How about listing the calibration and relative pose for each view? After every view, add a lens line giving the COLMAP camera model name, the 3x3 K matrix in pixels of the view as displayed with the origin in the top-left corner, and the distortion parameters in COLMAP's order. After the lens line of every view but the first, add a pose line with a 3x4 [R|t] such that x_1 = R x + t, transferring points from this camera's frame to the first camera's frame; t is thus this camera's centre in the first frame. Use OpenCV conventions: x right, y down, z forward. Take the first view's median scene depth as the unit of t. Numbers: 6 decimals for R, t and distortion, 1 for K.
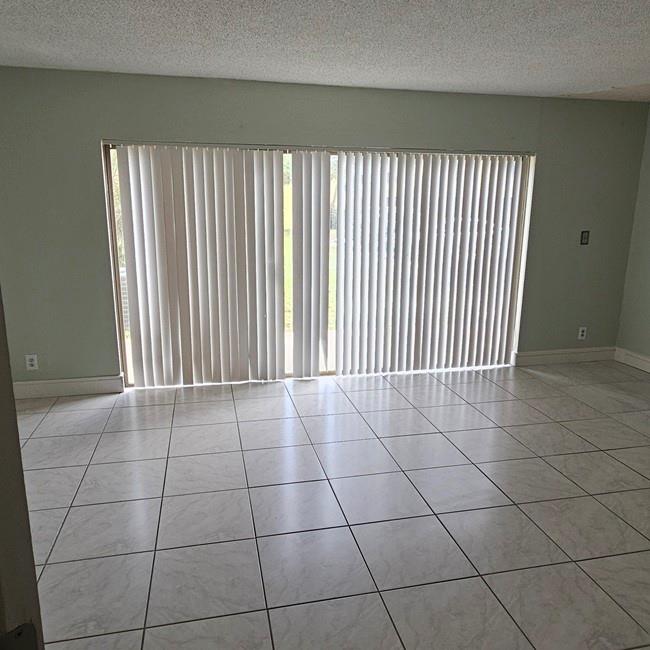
lens RADIAL K [[528.4, 0, 322.8], [0, 528.4, 324.0], [0, 0, 1]] dist [0.004711, 0.004168]
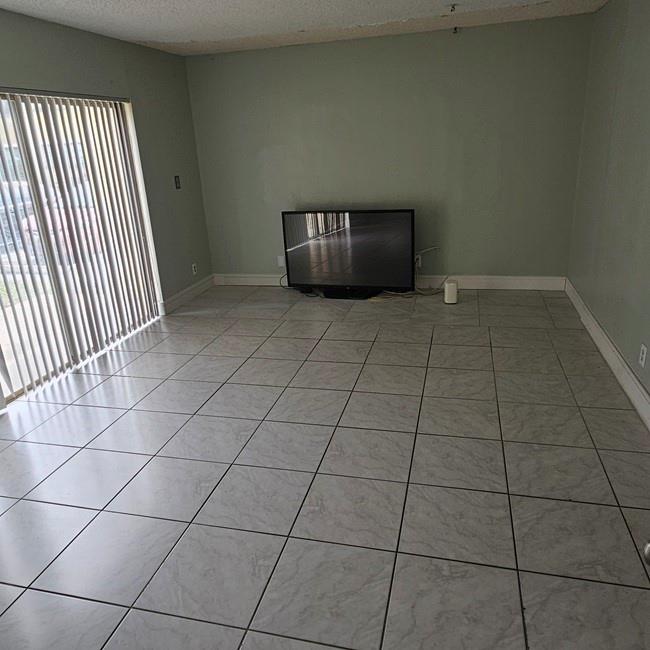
lens RADIAL K [[528.4, 0, 322.8], [0, 528.4, 324.0], [0, 0, 1]] dist [0.004711, 0.004168]
pose [[0.449676, -0.324342, 0.832222, -0.366874], [0.254472, 0.939647, 0.228709, -0.062422], [-0.856175, 0.108932, 0.505073, 0.230891]]
